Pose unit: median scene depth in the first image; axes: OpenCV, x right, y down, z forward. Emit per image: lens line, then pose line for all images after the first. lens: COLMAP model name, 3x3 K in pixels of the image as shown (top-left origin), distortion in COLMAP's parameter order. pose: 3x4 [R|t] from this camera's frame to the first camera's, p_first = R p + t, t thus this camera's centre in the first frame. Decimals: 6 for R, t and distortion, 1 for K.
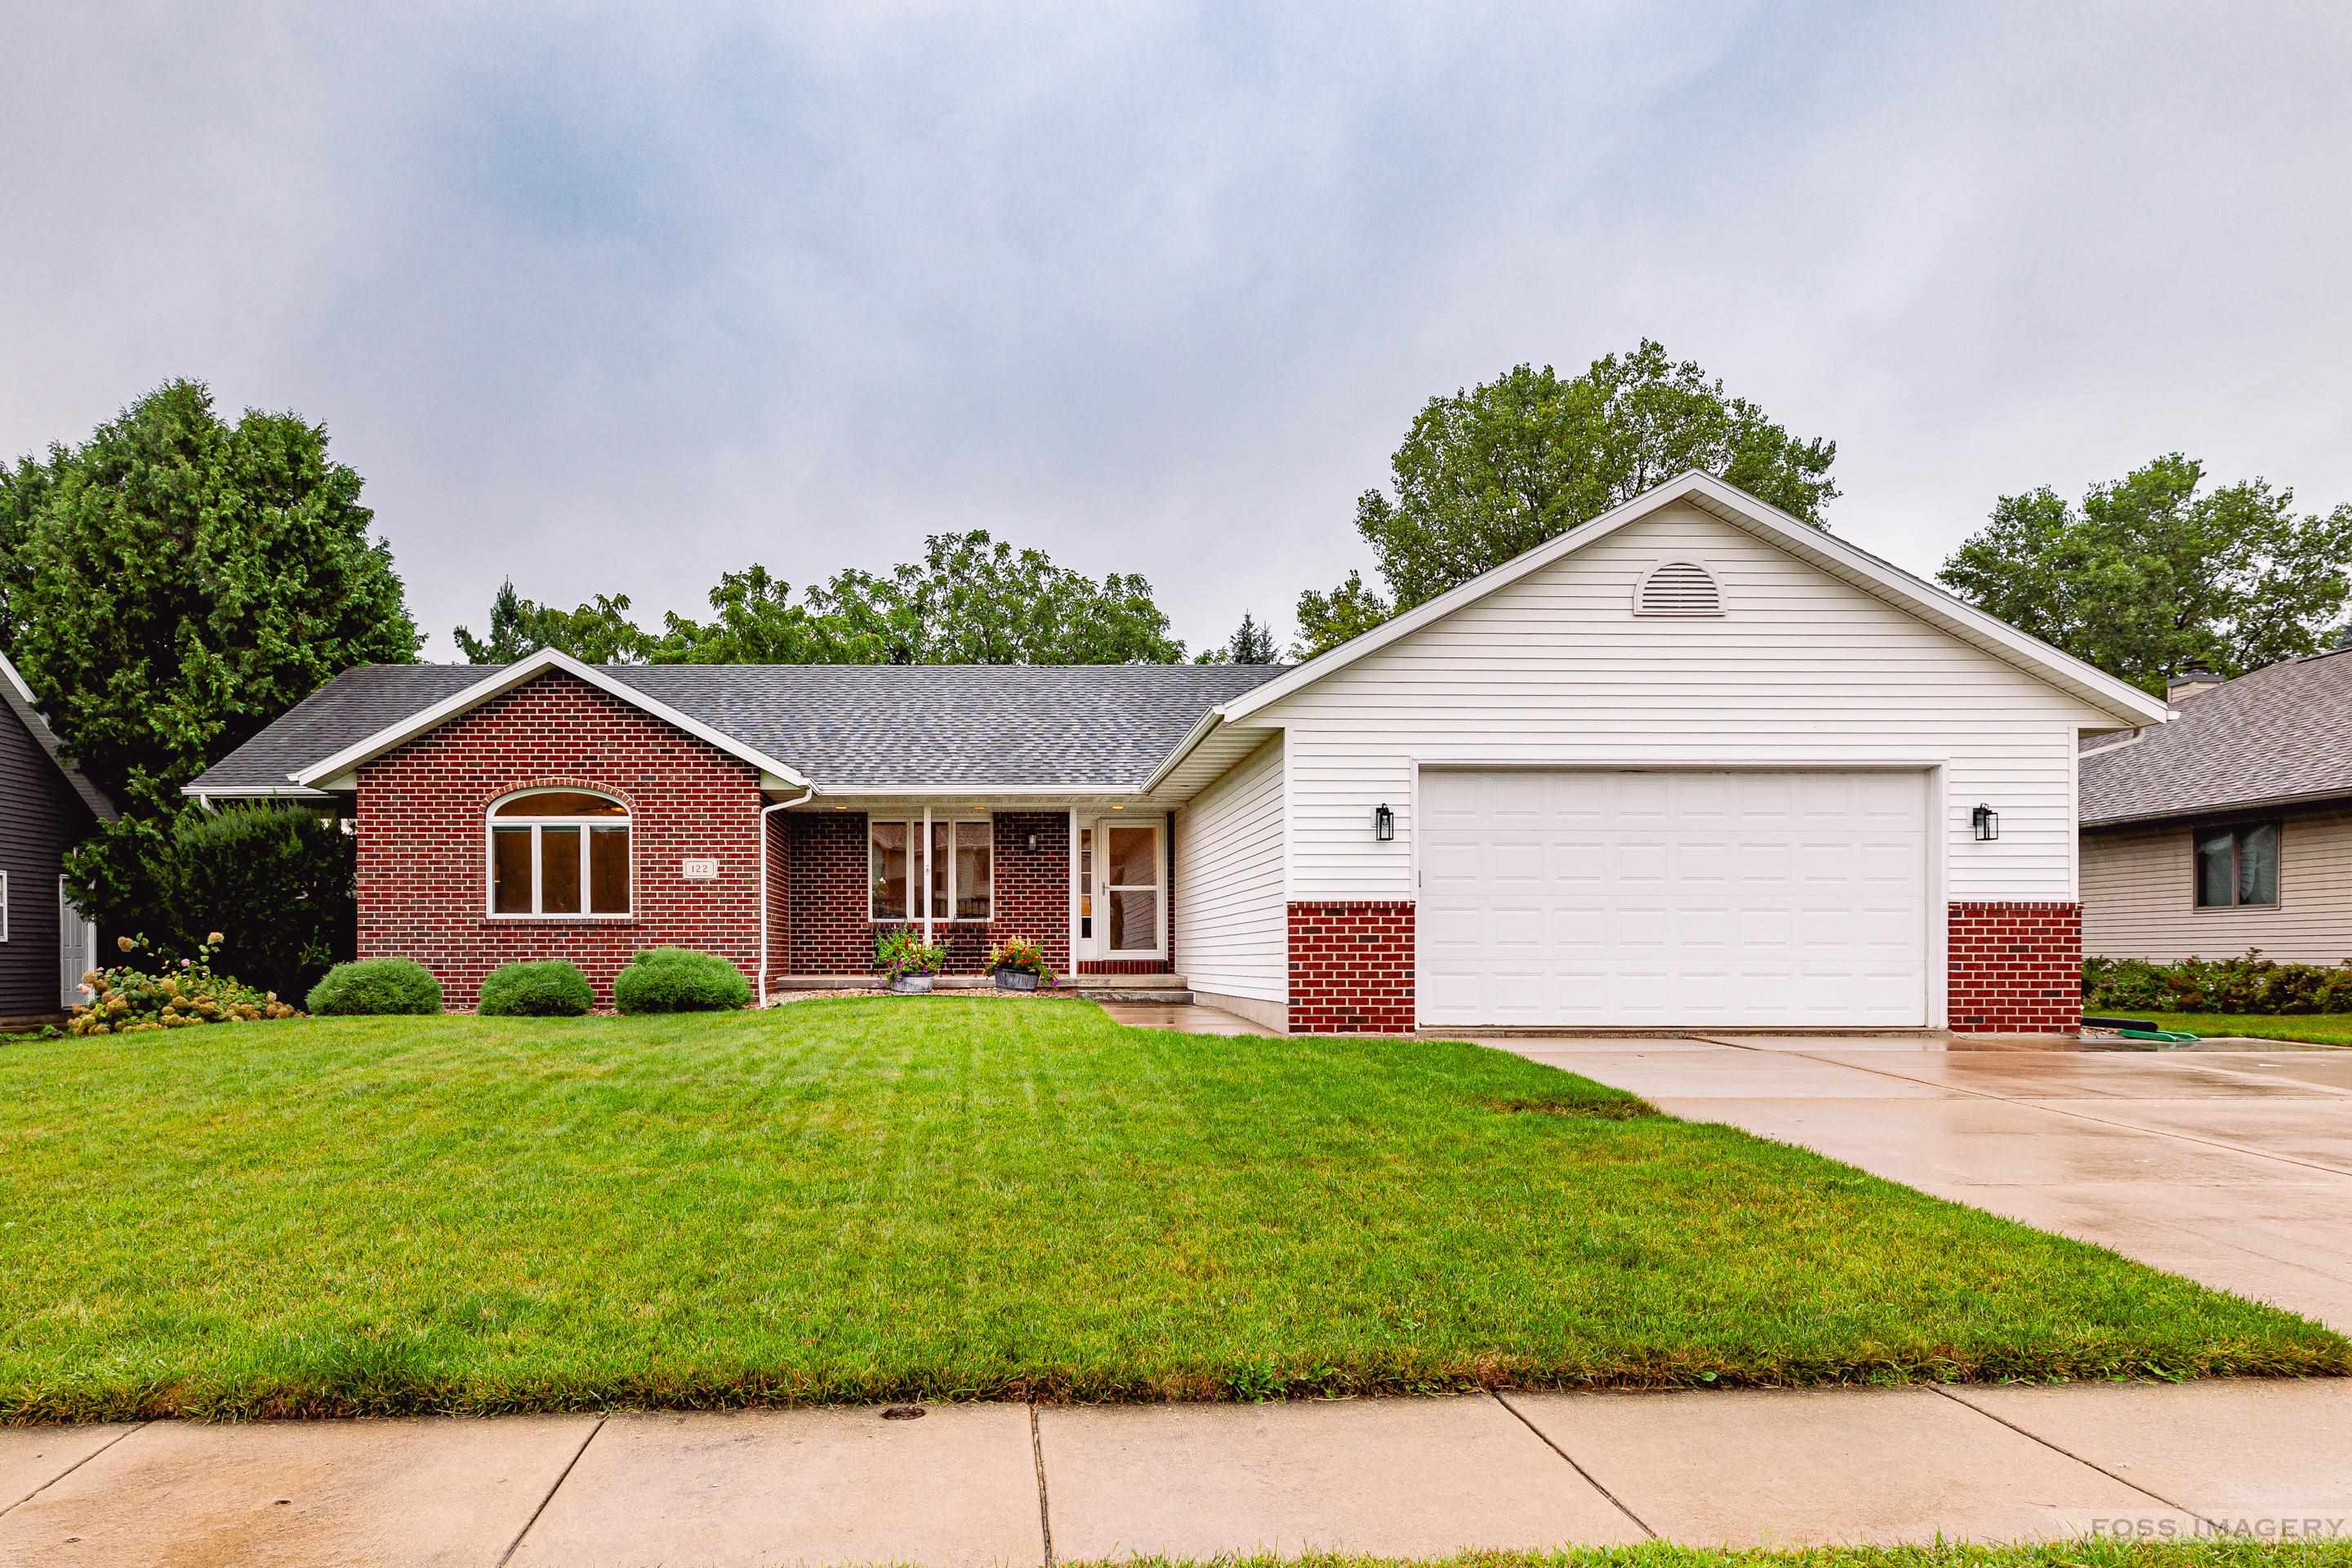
lens RADIAL K [[1420.1, 0, 1166.9], [0, 1420.1, 973.1], [0, 0, 1]] dist [0.002875, 0.001010]
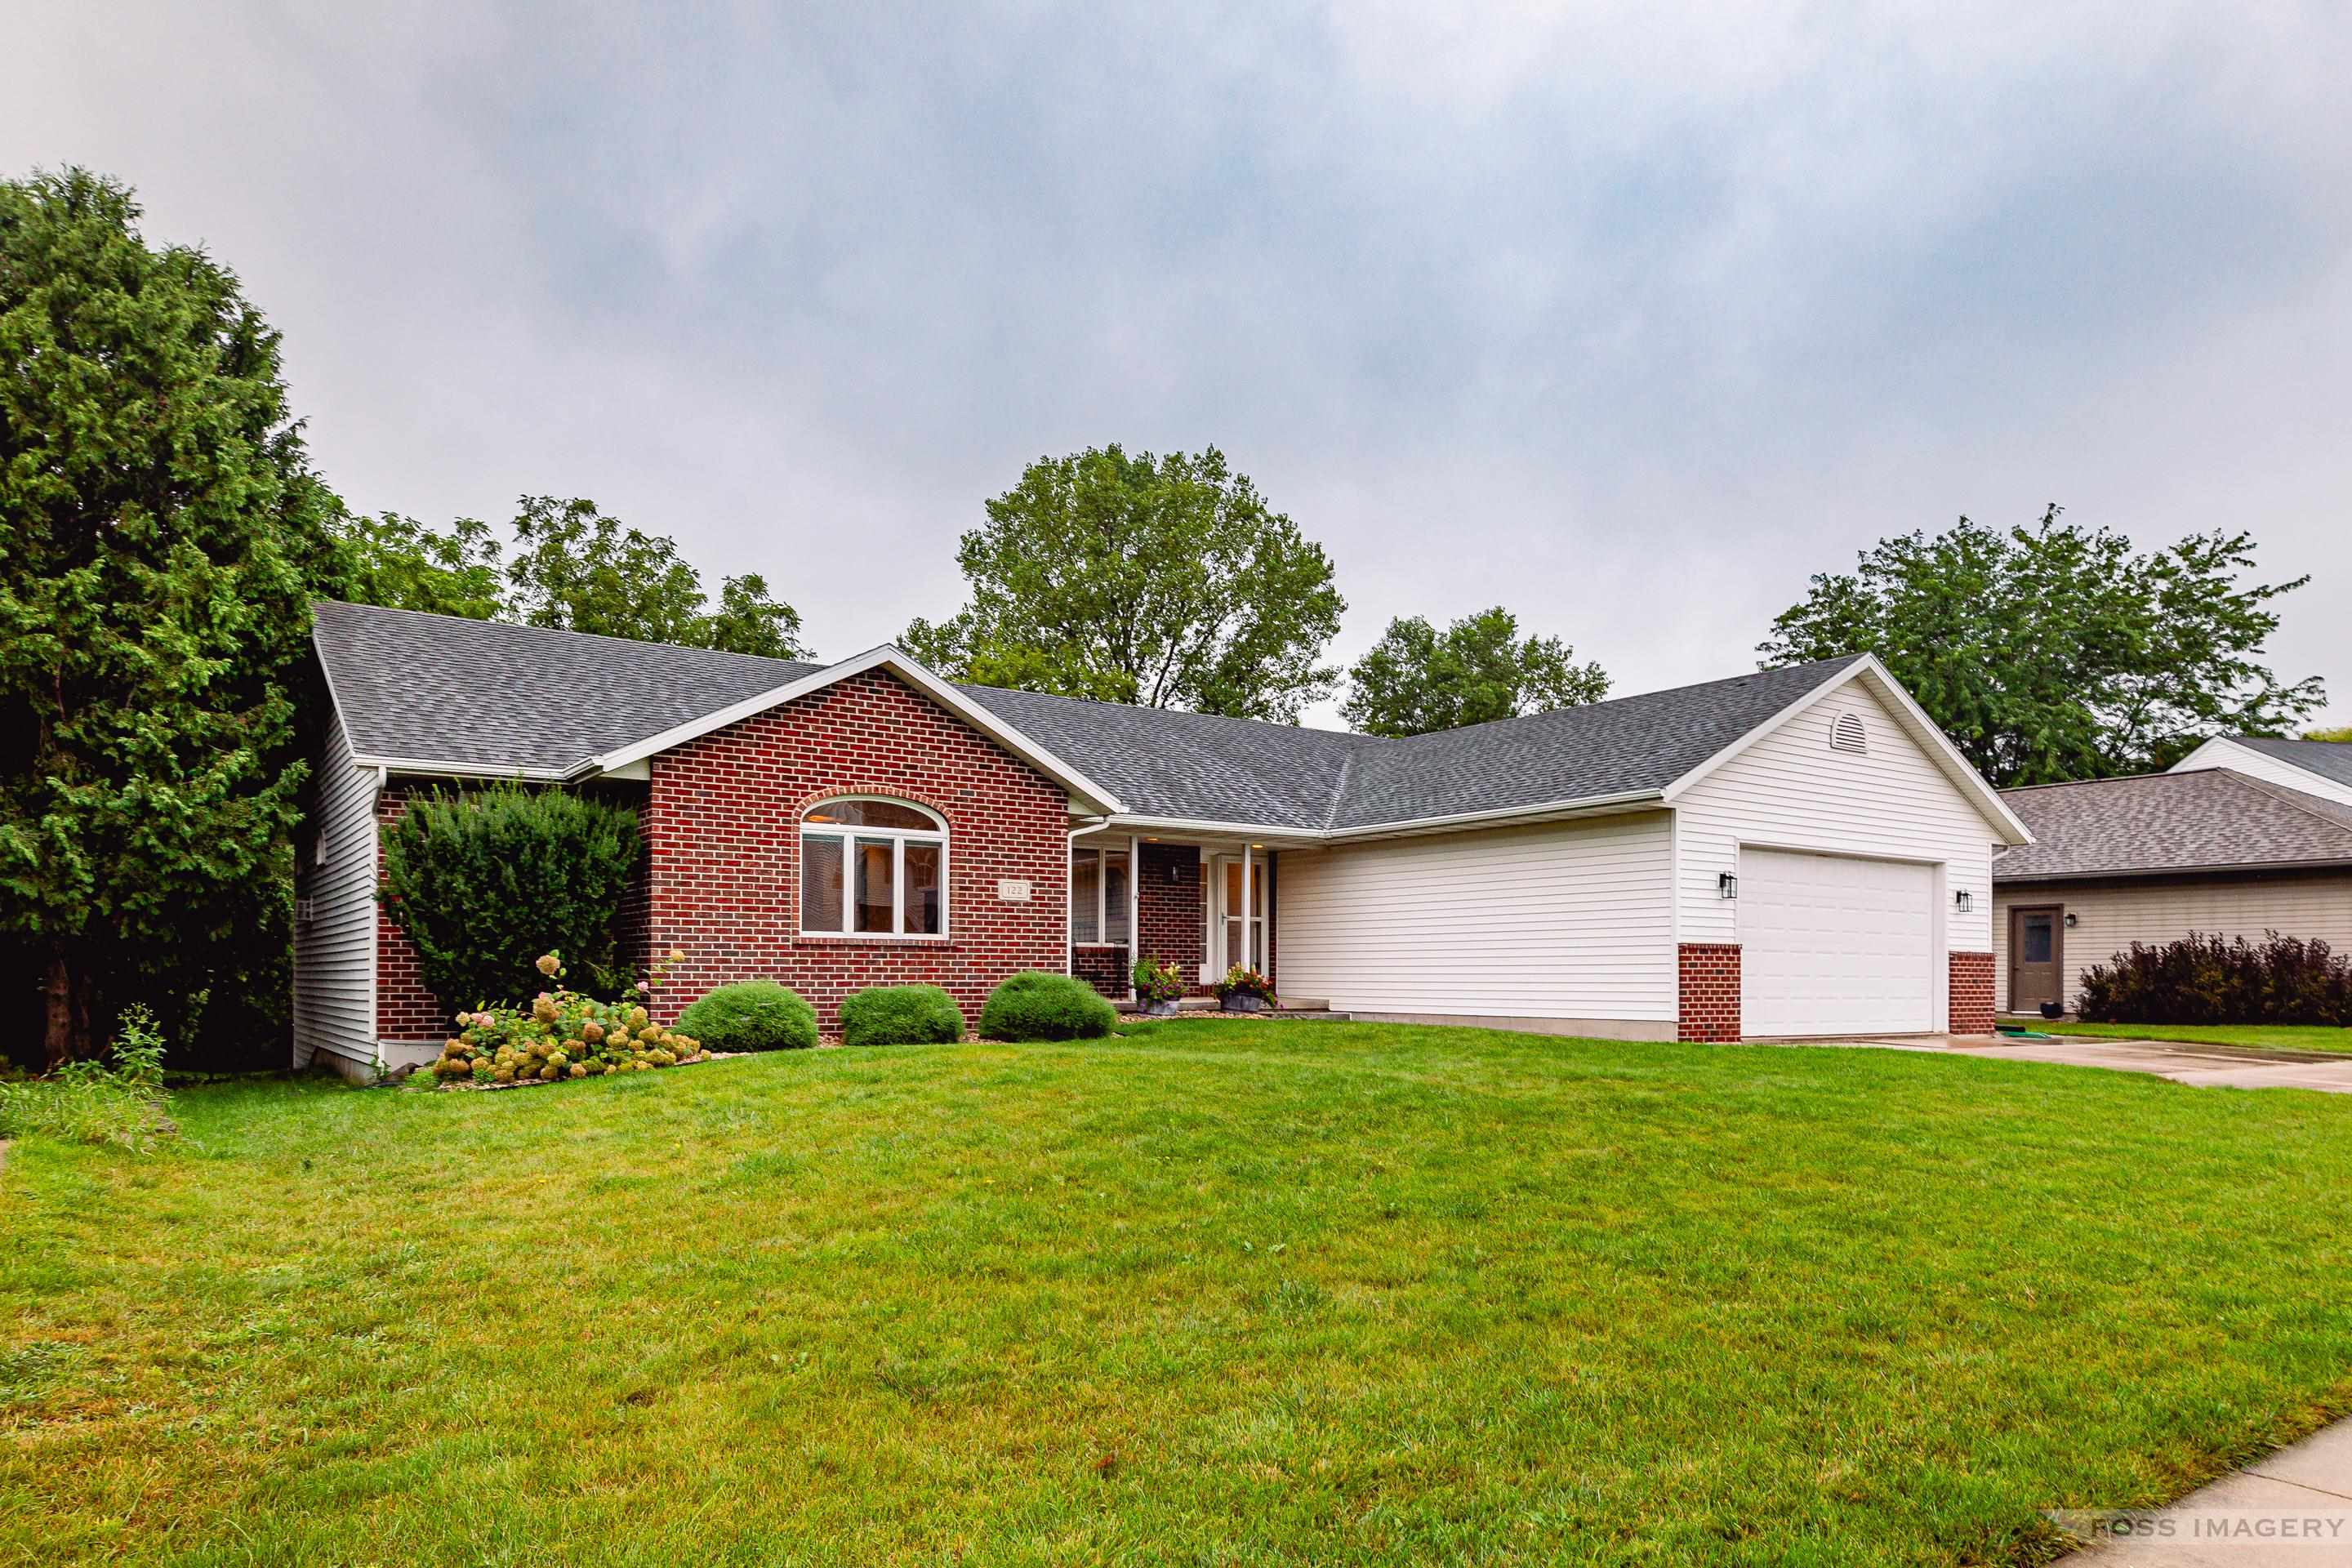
lens RADIAL K [[1420.1, 0, 1166.9], [0, 1420.1, 973.1], [0, 0, 1]] dist [0.002875, 0.001010]
pose [[0.838781, 0.007581, 0.544417, -0.992506], [-0.000681, 0.999917, -0.012875, -0.005514], [-0.544469, 0.010428, 0.838716, 0.164644]]
